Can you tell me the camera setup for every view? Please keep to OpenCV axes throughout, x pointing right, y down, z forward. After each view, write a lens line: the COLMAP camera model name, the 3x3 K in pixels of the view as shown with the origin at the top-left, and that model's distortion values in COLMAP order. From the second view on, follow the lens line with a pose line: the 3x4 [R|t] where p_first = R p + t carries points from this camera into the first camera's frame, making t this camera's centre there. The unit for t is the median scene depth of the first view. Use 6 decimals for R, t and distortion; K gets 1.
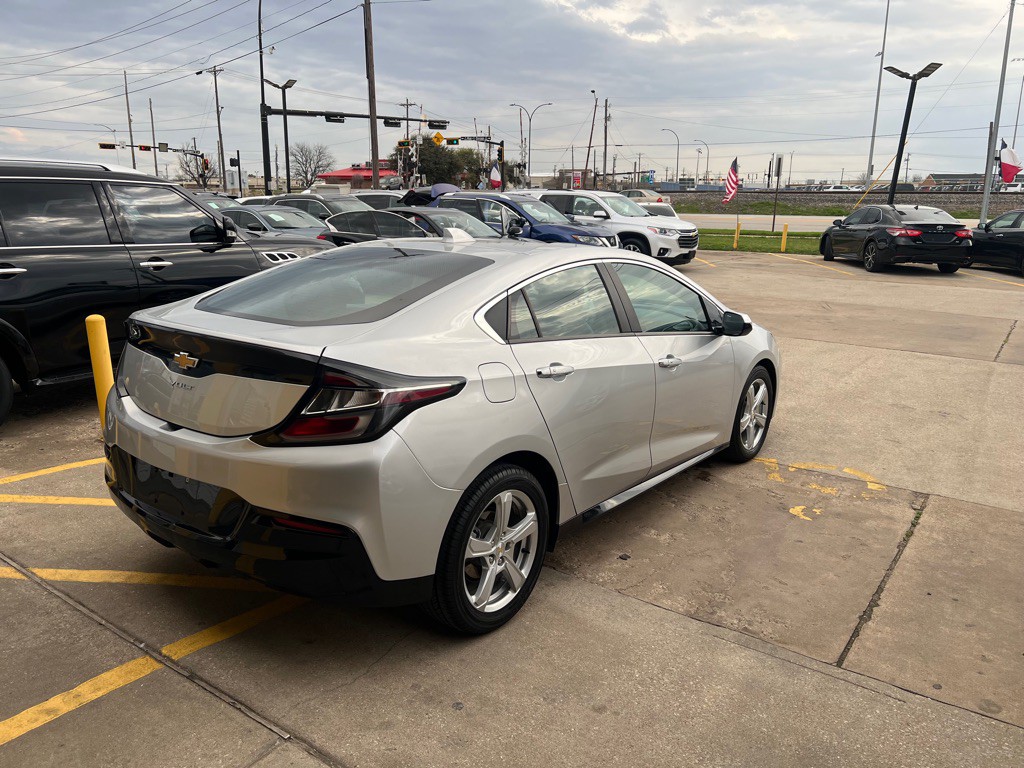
lens RADIAL K [[769.0, 0, 505.5], [0, 769.0, 373.2], [0, 0, 1]] dist [0.054482, -0.058484]
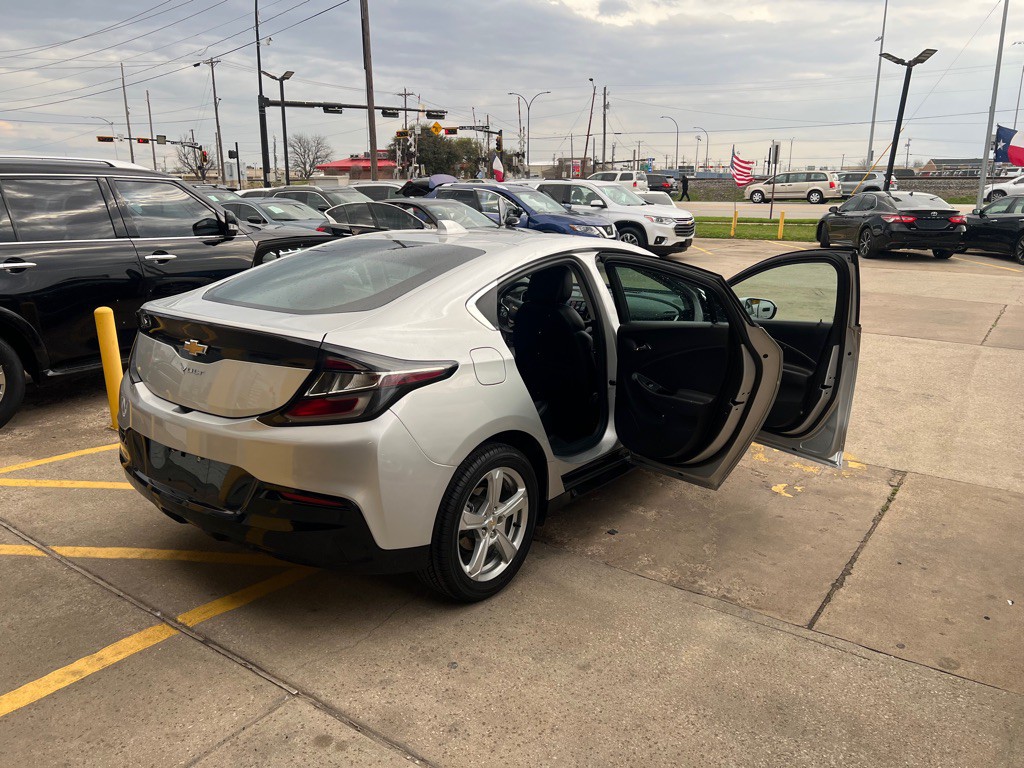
lens RADIAL K [[769.0, 0, 505.4], [0, 769.0, 373.6], [0, 0, 1]] dist [0.054482, -0.058484]
pose [[0.999958, -0.009005, -0.001586, 0.012440], [0.009025, 0.999868, 0.013540, 0.006695], [0.001464, -0.013554, 0.999907, -0.052908]]
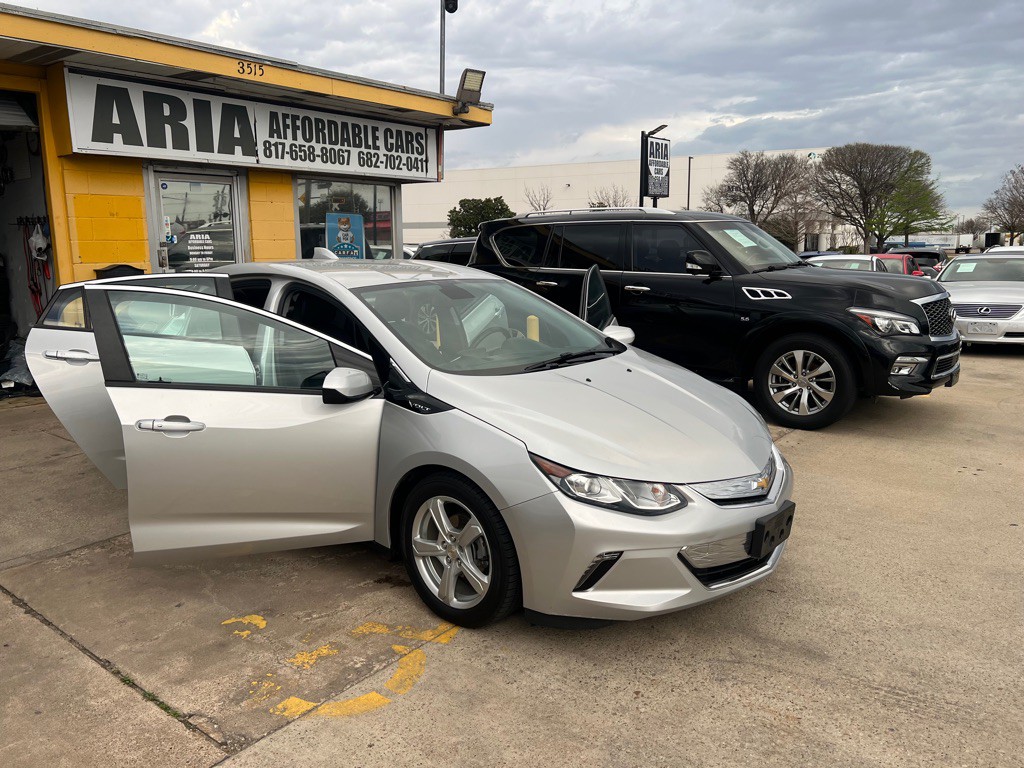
lens RADIAL K [[769.0, 0, 509.8], [0, 769.0, 382.6], [0, 0, 1]] dist [0.054482, -0.058484]
pose [[-0.048787, 0.171103, -0.984044, 1.329782], [-0.224236, 0.958192, 0.177725, -0.295695], [0.973313, 0.229329, -0.008380, 1.480517]]
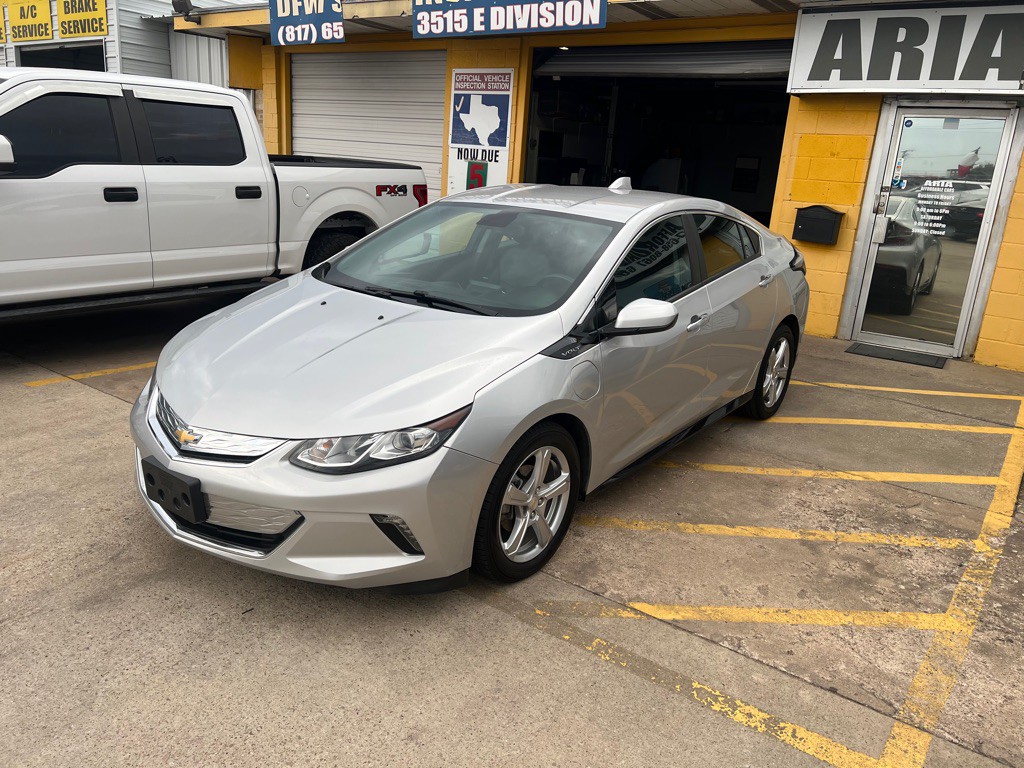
lens RADIAL K [[769.0, 0, 497.7], [0, 769.0, 382.5], [0, 0, 1]] dist [0.054482, -0.058484]
pose [[-0.997079, -0.074817, -0.015354, 0.140331], [-0.072739, 0.868893, 0.489626, -0.535691], [-0.023292, 0.489313, -0.871797, 2.434255]]
